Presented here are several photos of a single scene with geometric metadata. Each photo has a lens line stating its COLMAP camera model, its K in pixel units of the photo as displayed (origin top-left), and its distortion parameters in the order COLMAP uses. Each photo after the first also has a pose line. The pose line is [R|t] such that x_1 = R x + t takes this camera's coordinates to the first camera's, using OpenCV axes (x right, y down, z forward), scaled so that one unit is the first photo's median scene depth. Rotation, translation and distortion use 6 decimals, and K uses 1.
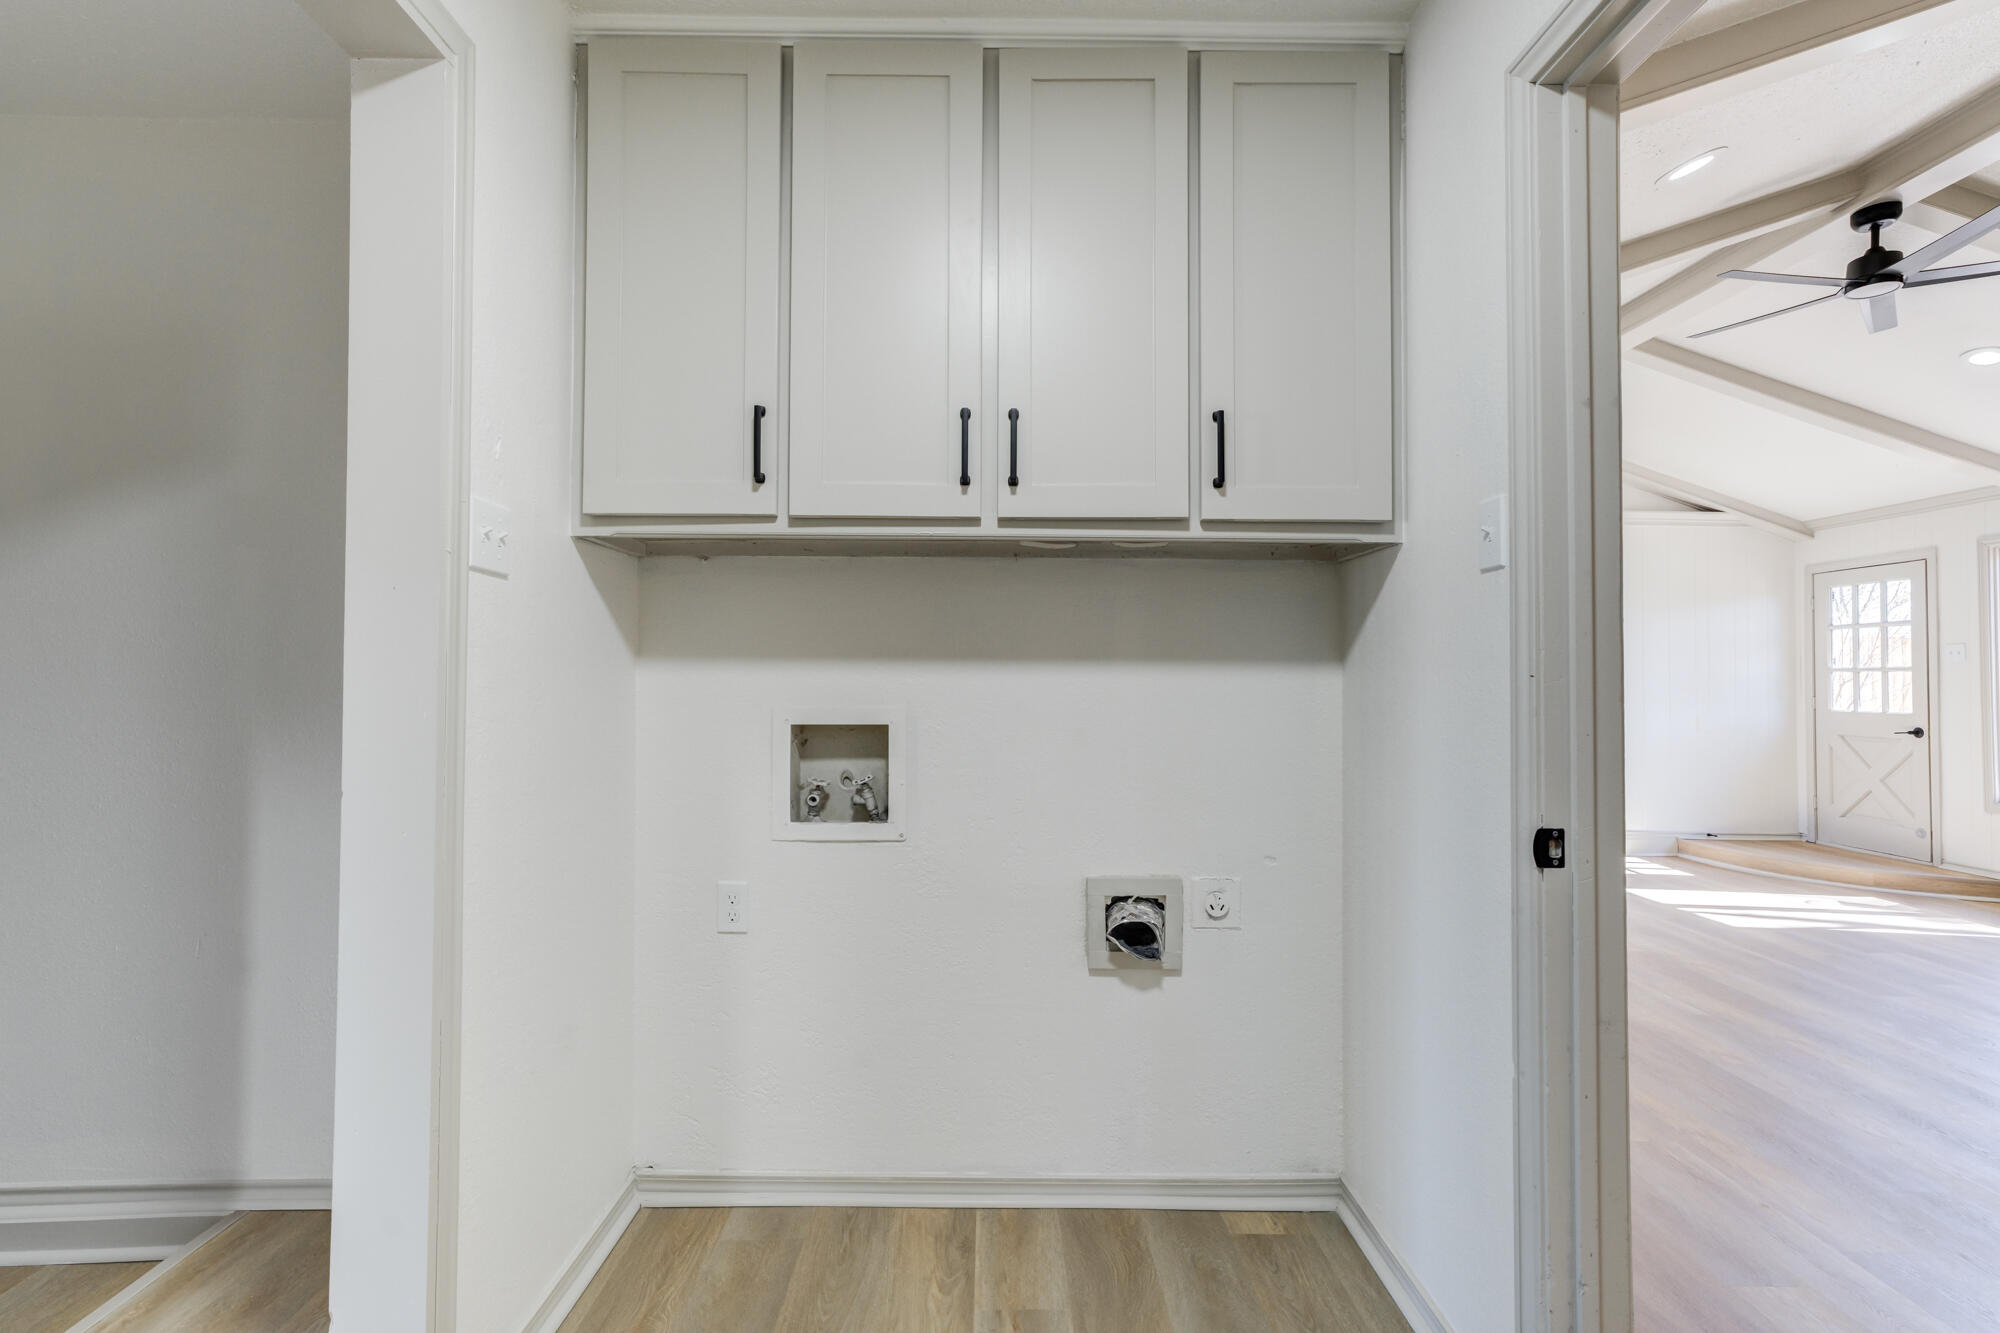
lens RADIAL K [[934.9, 0, 1006.6], [0, 934.9, 661.2], [0, 0, 1]] dist [-0.011849, 0.010182]
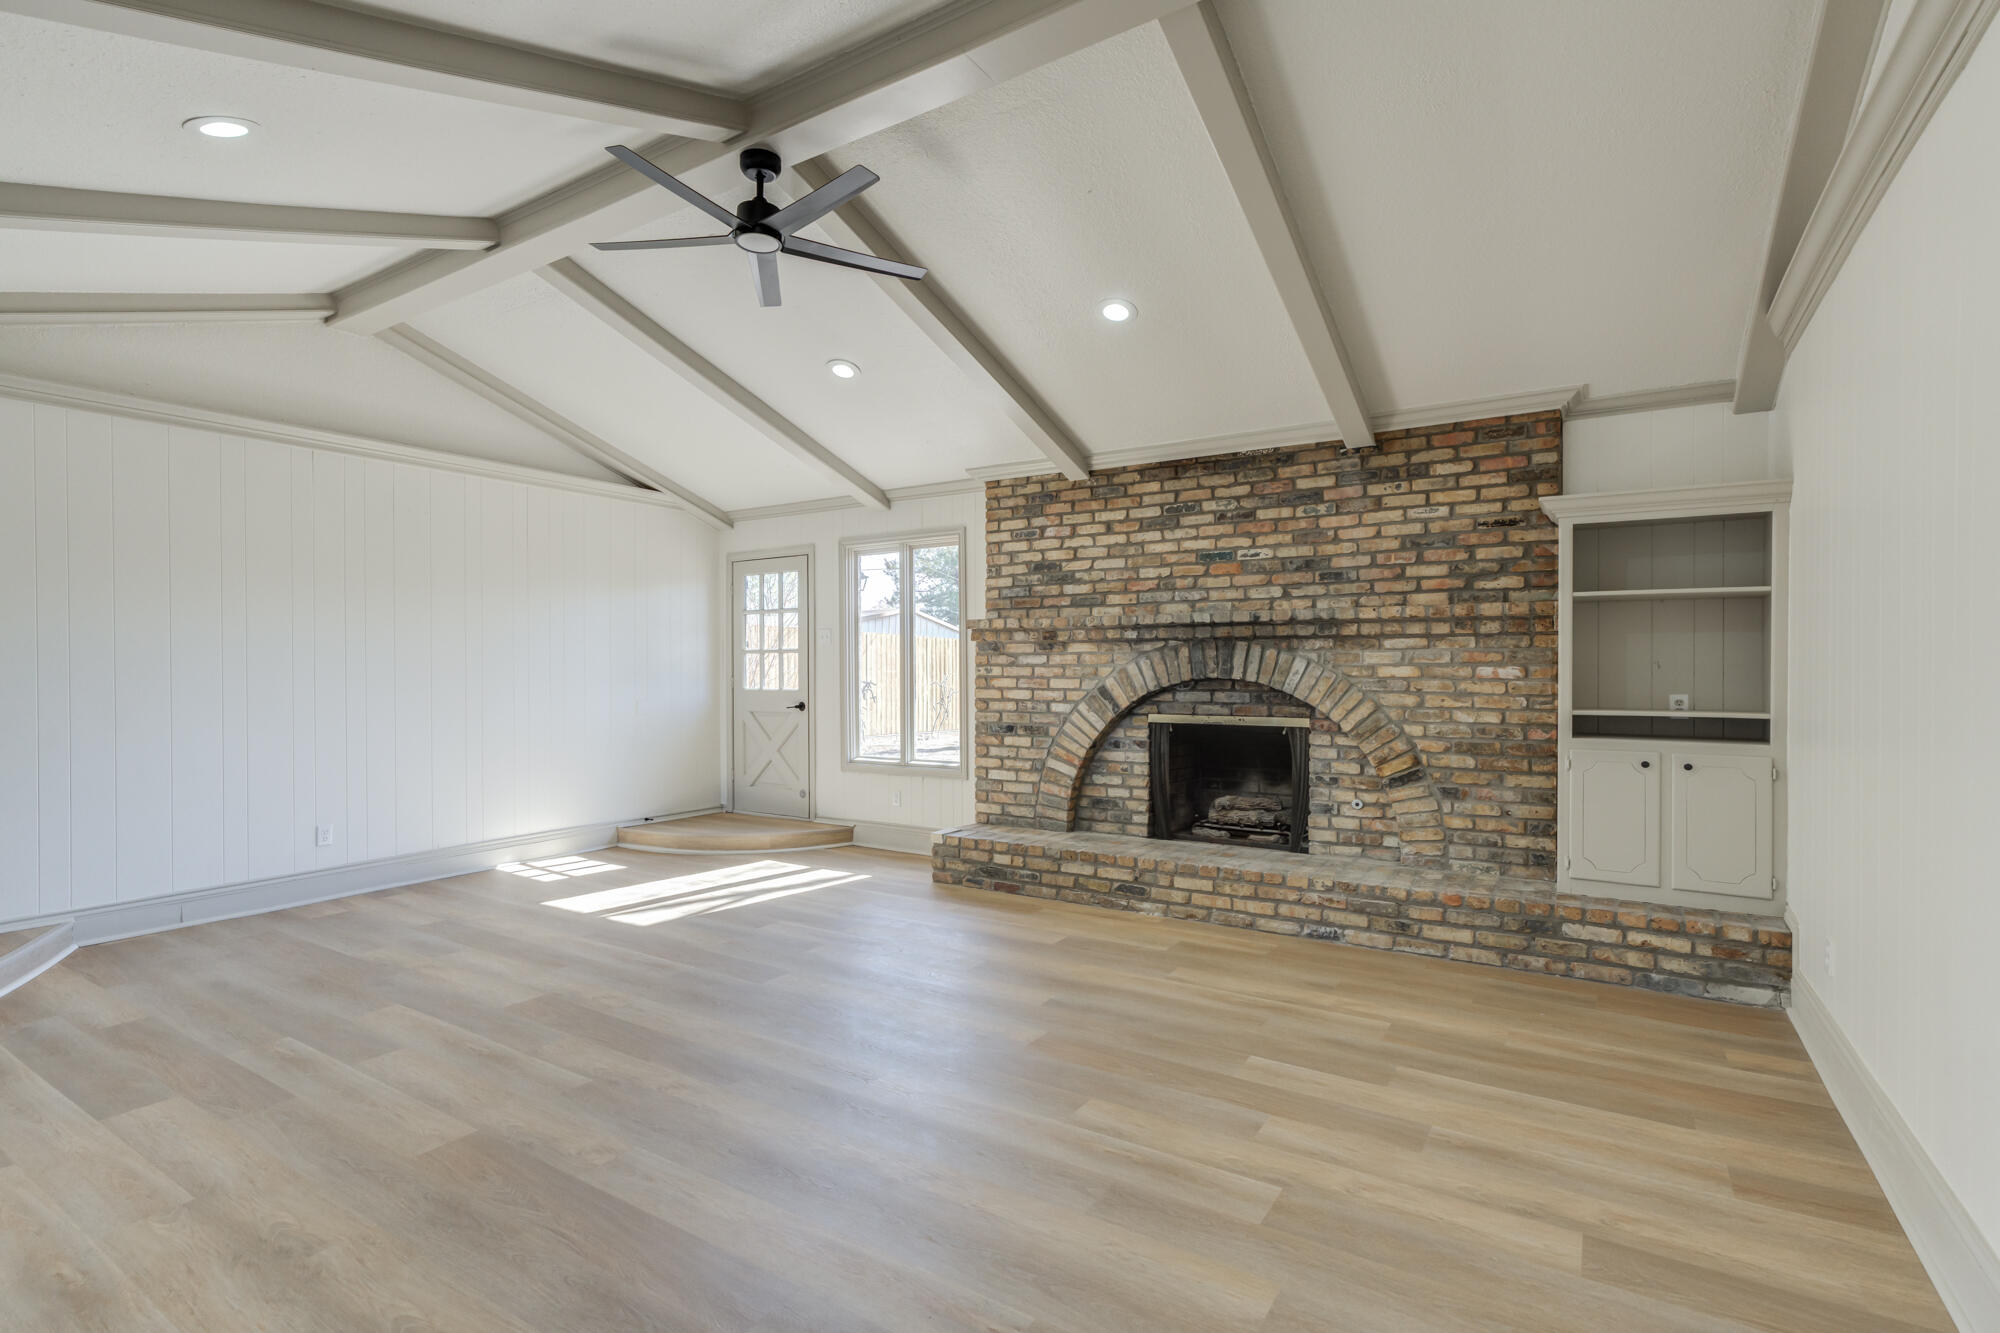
lens RADIAL K [[934.9, 0, 1007.6], [0, 934.9, 665.8], [0, 0, 1]] dist [-0.011849, 0.010182]
pose [[0.558023, -0.007951, 0.829787, 0.168915], [-0.009654, 0.999824, 0.016073, 0.005775], [-0.829769, -0.016979, 0.557848, 0.154018]]
